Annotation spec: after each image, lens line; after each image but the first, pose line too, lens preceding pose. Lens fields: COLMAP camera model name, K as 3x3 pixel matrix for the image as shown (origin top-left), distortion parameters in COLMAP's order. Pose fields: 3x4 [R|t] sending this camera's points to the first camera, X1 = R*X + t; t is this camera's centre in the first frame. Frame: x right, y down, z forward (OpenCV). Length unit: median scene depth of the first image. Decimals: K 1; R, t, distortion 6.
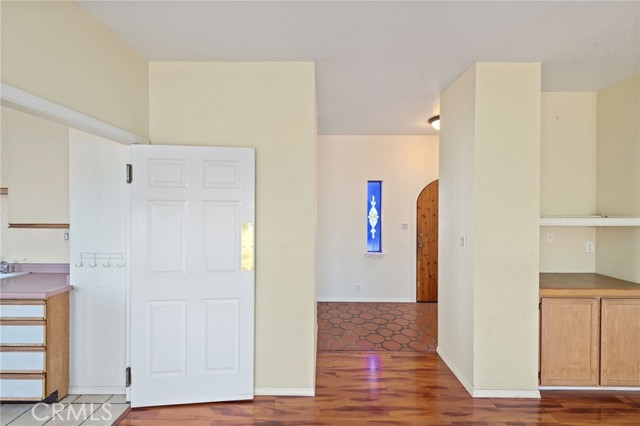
lens RADIAL K [[261.4, 0, 331.9], [0, 261.4, 210.7], [0, 0, 1]] dist [0.002880, -0.000255]
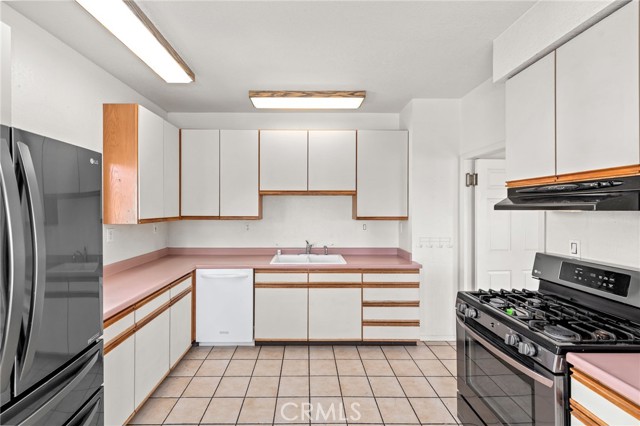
lens RADIAL K [[263.4, 0, 310.4], [0, 263.4, 207.2], [0, 0, 1]] dist [0.000402, -0.000151]
pose [[0.999915, -0.003527, -0.012515, -1.517730], [0.003399, 0.999941, -0.010274, 0.014498], [0.012550, 0.010230, 0.999869, -0.390417]]
